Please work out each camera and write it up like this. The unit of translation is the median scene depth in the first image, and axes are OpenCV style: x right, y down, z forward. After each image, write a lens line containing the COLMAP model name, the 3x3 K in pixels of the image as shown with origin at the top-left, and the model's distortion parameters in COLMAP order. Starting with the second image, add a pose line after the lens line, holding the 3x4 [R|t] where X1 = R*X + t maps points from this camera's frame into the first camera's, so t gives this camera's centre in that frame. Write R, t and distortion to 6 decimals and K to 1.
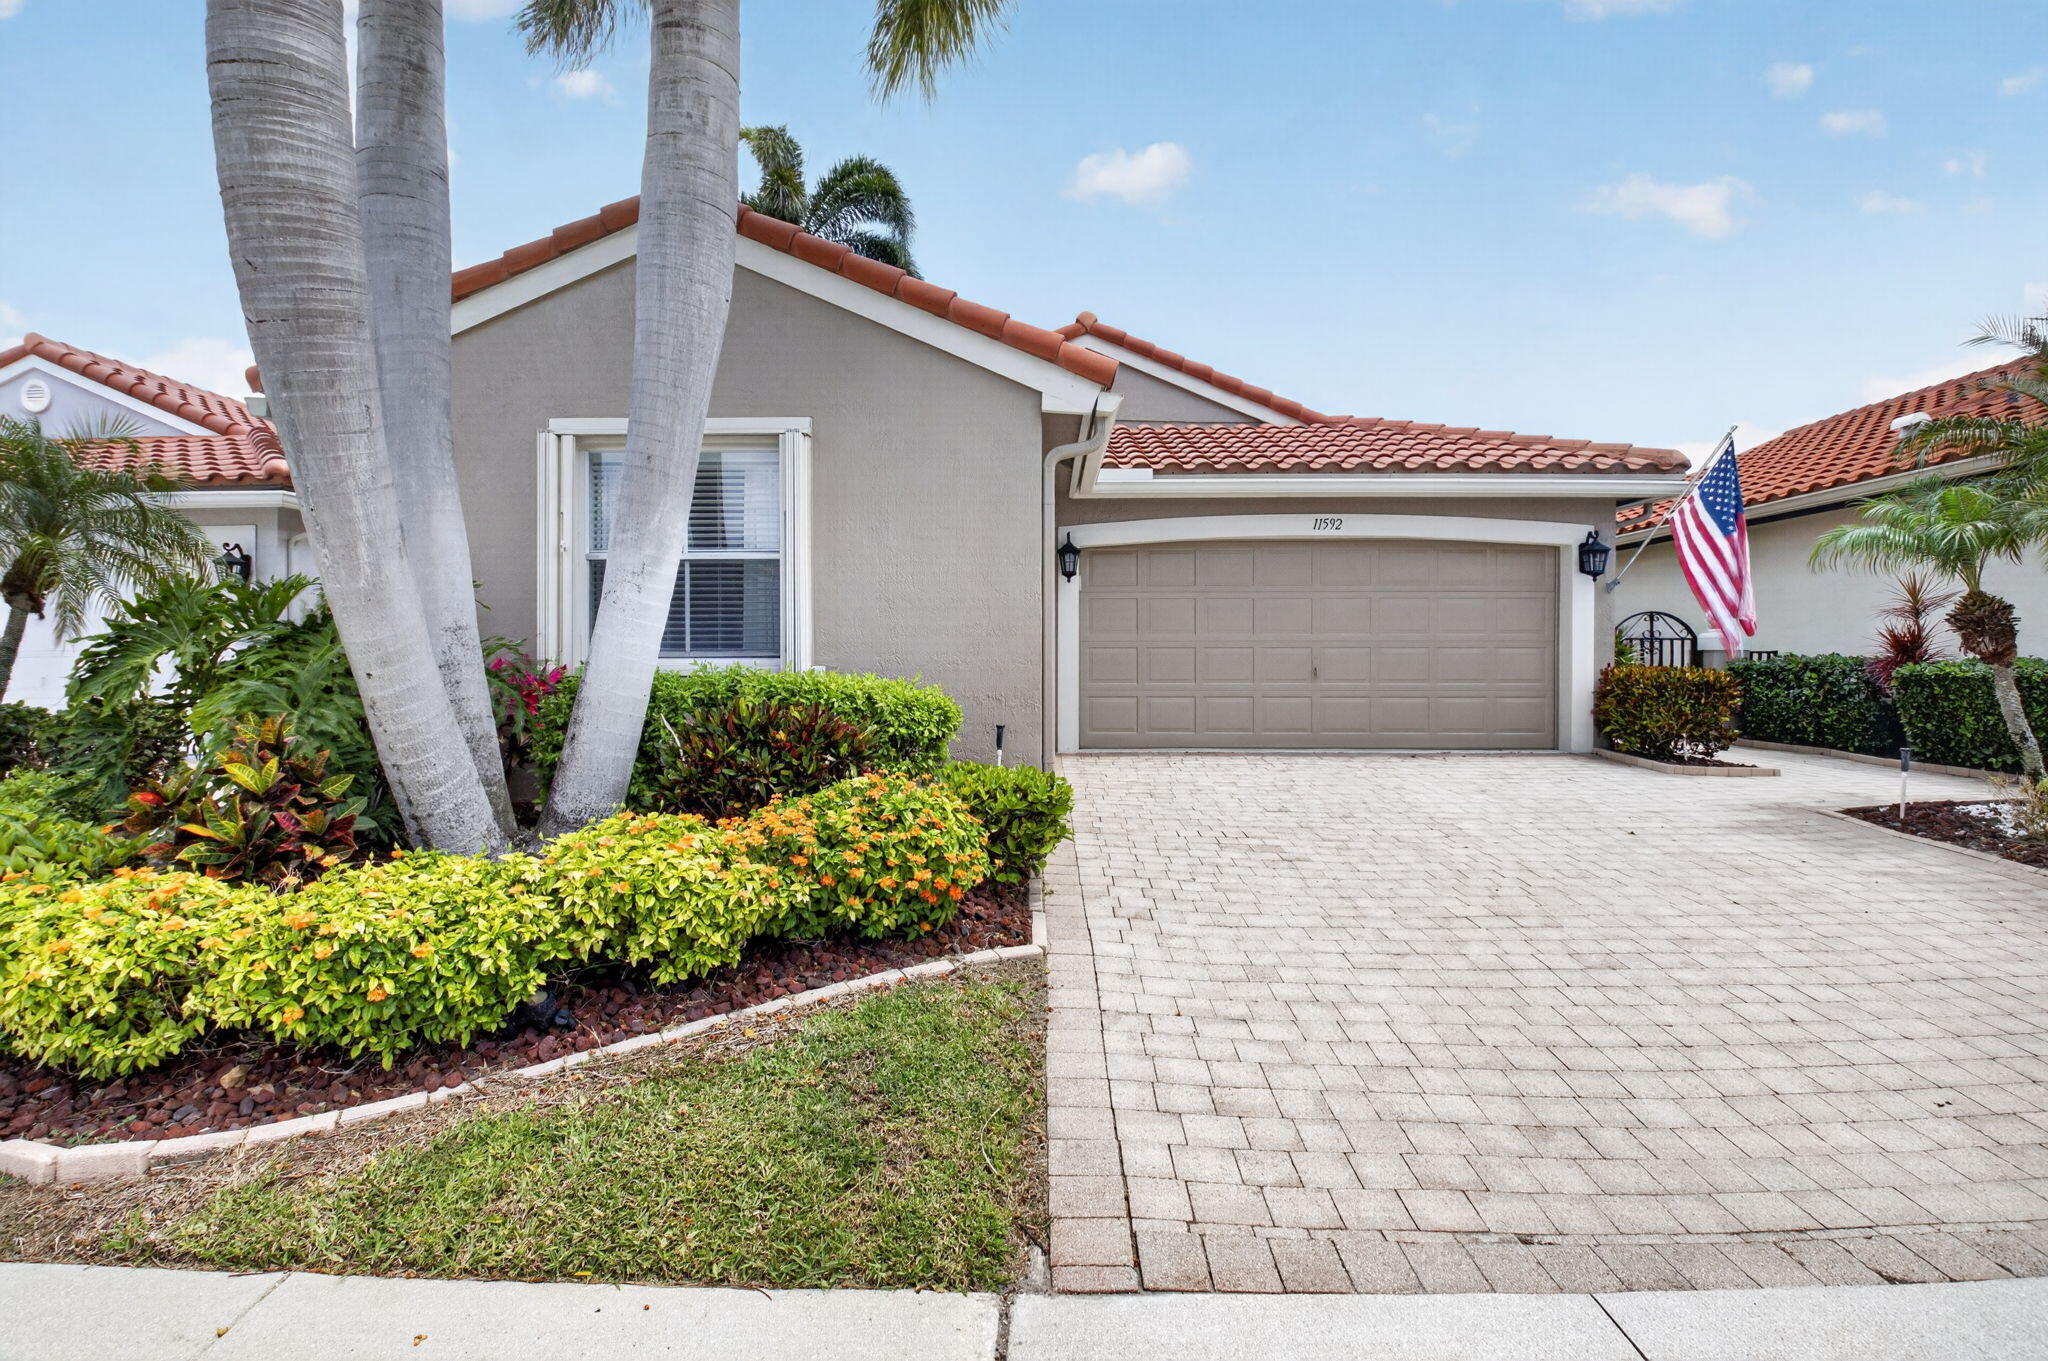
lens RADIAL K [[881.3, 0, 1023.1], [0, 881.3, 670.4], [0, 0, 1]] dist [0.000105, -0.018119]
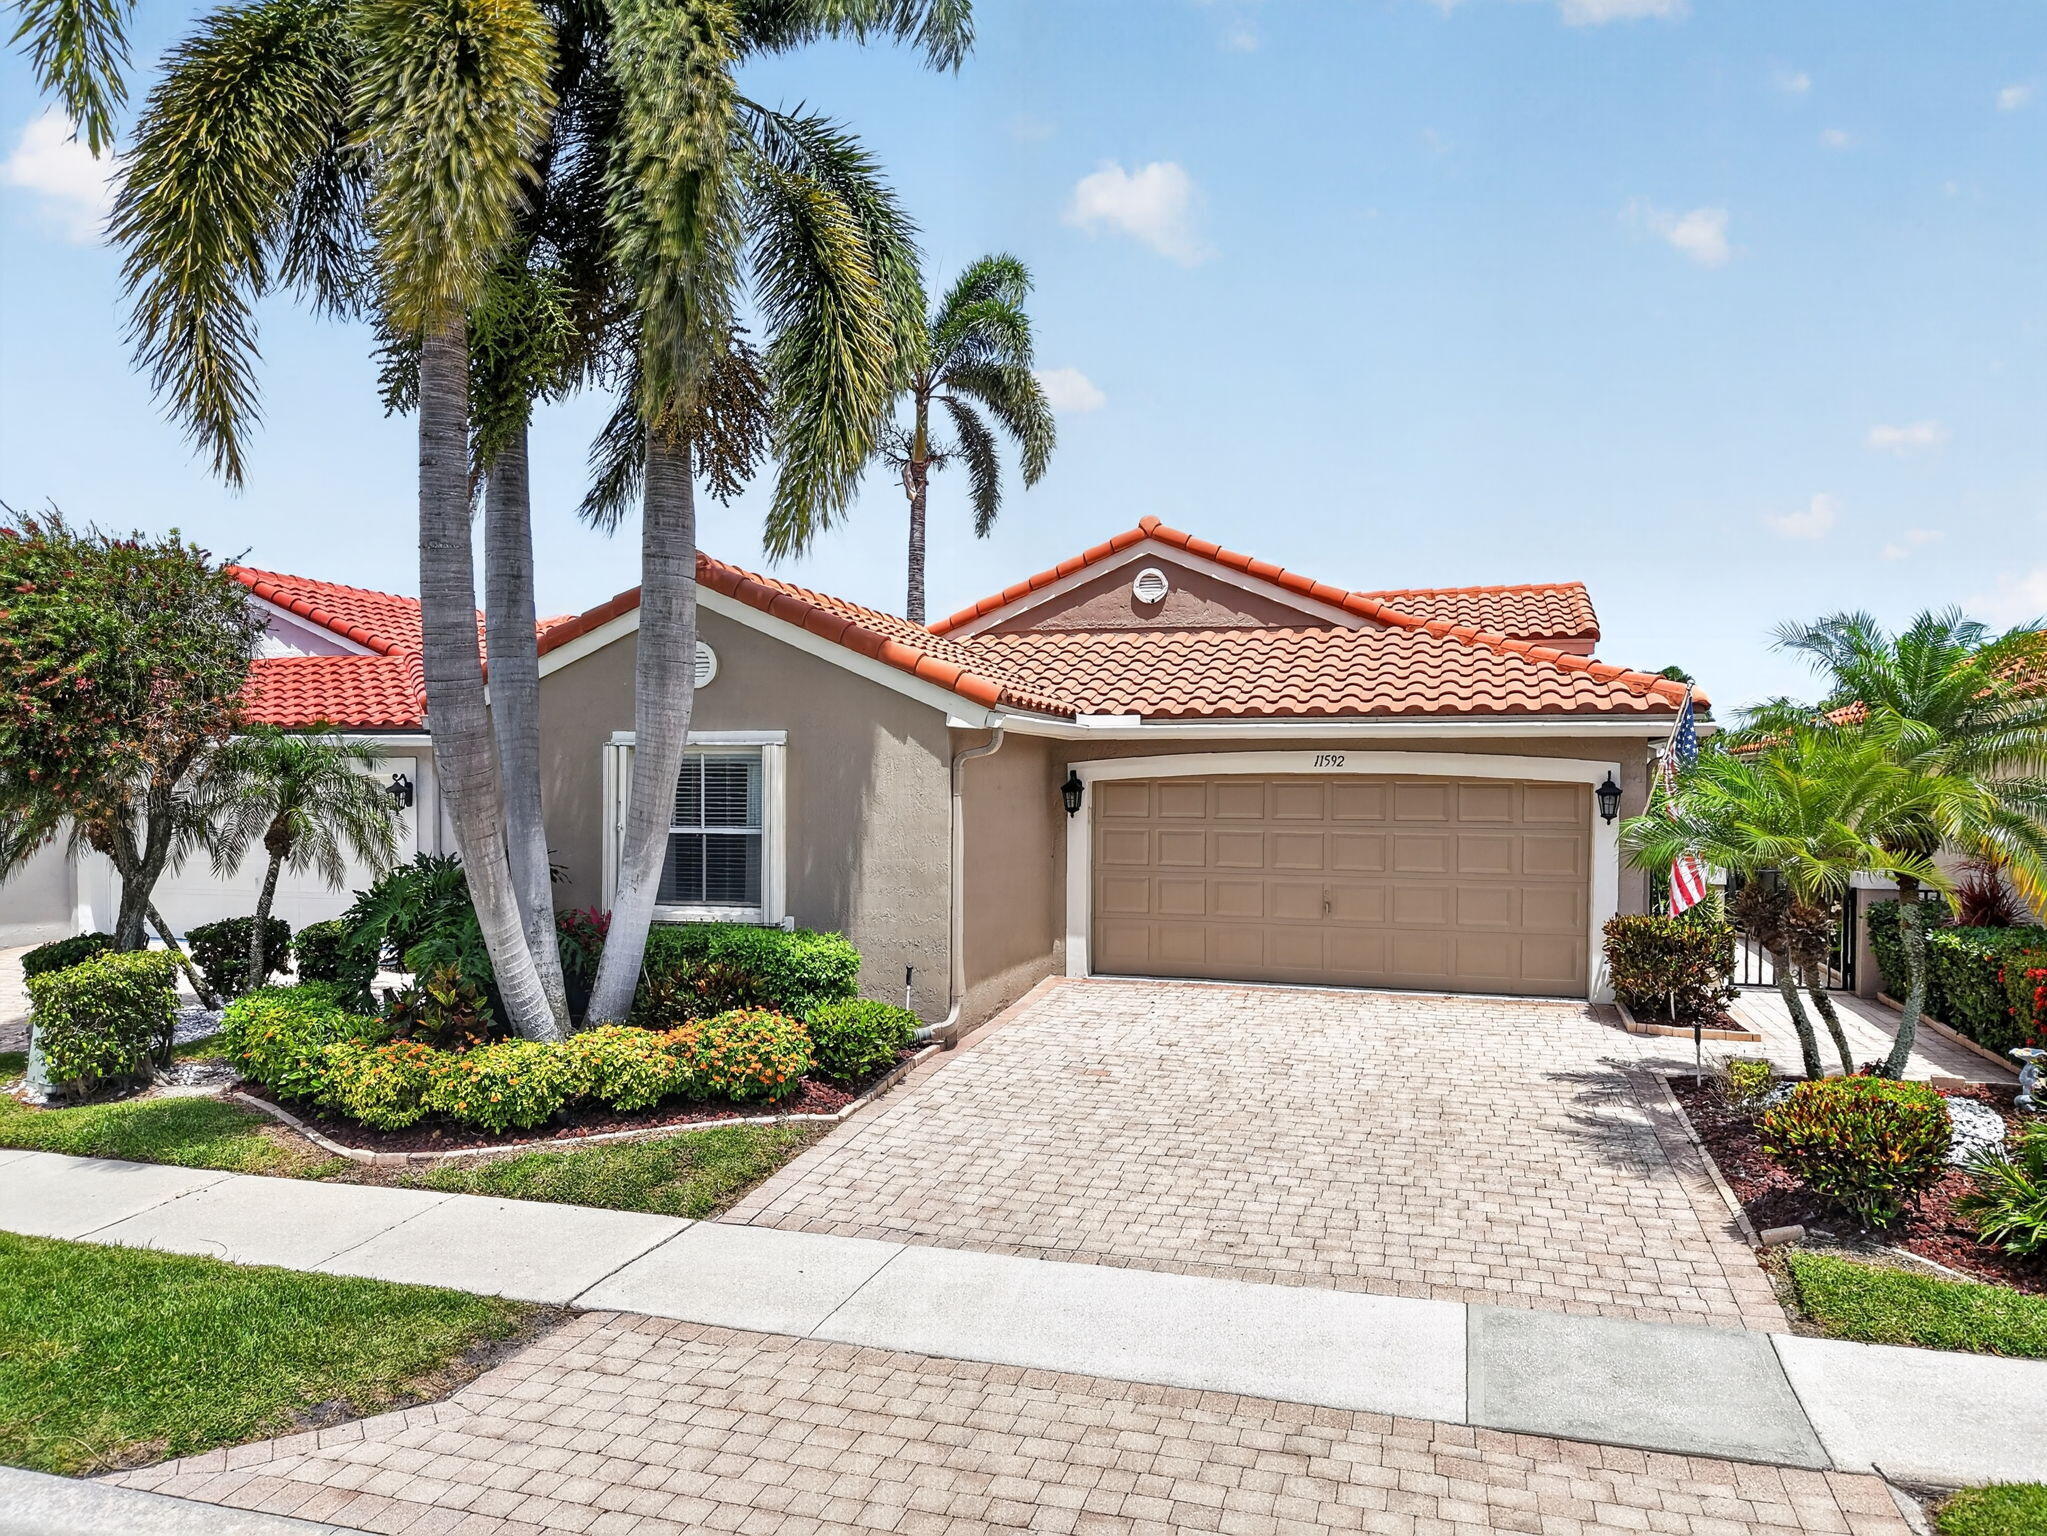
lens RADIAL K [[1378.5, 0, 1043.6], [0, 1378.5, 808.0], [0, 0, 1]] dist [0.008323, -0.001312]
pose [[0.963440, 0.011211, -0.267691, 1.287918], [-0.009096, 0.999917, 0.009142, -0.354382], [0.267771, -0.006373, 0.963462, -1.679578]]
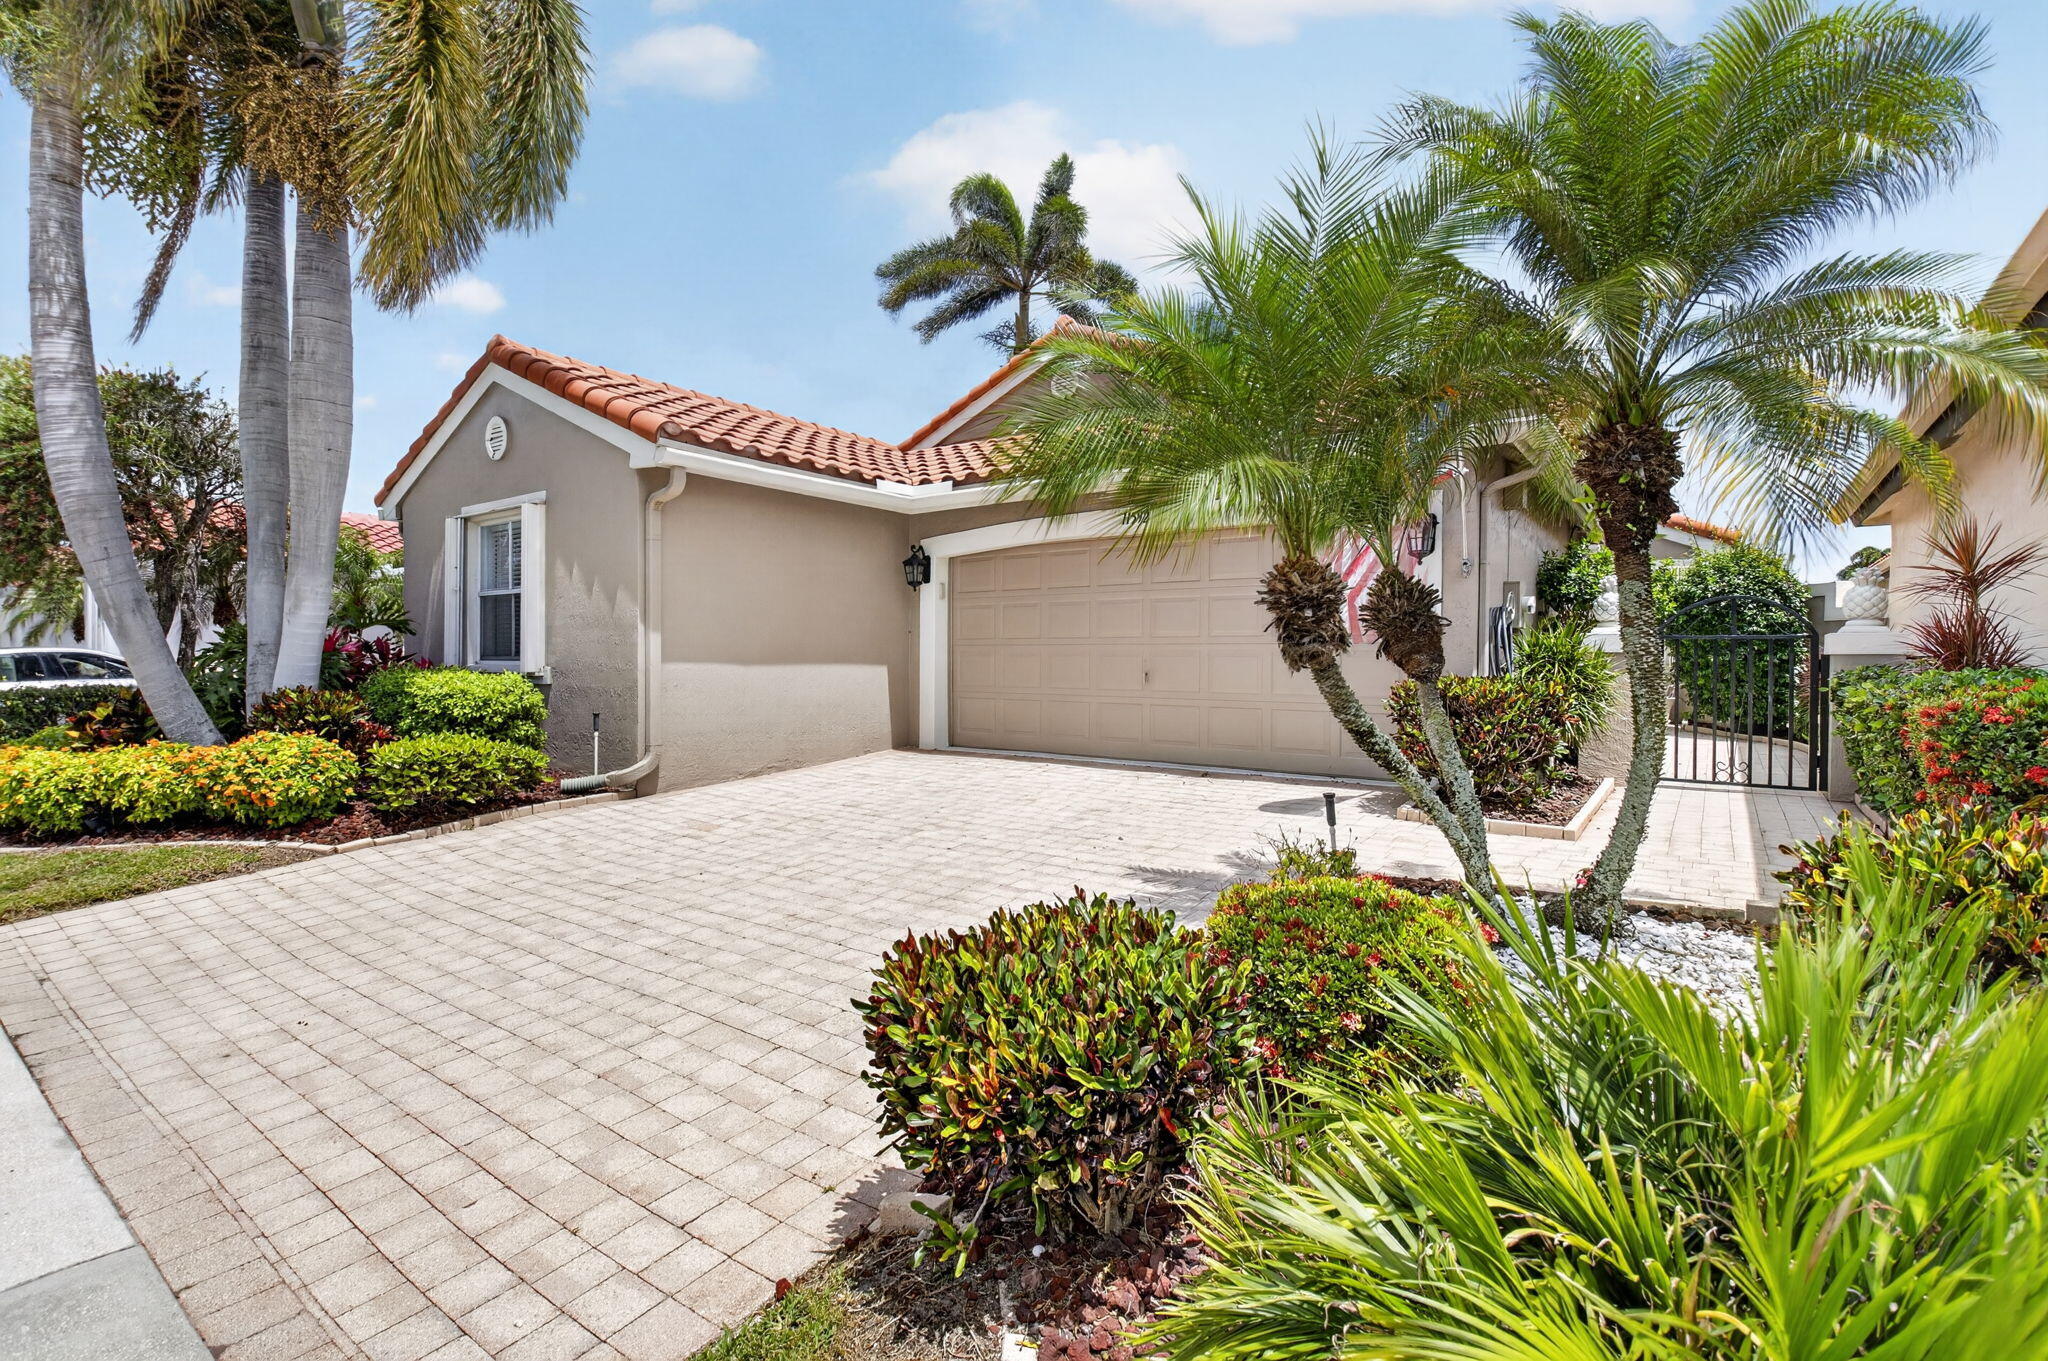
lens RADIAL K [[934.3, 0, 1069.7], [0, 934.3, 669.8], [0, 0, 1]] dist [-0.001472, -0.016771]
pose [[0.828755, 0.009508, -0.559530, 2.382191], [-0.009828, 0.999949, 0.002436, -0.022020], [0.559525, 0.003480, 0.828806, 0.434119]]
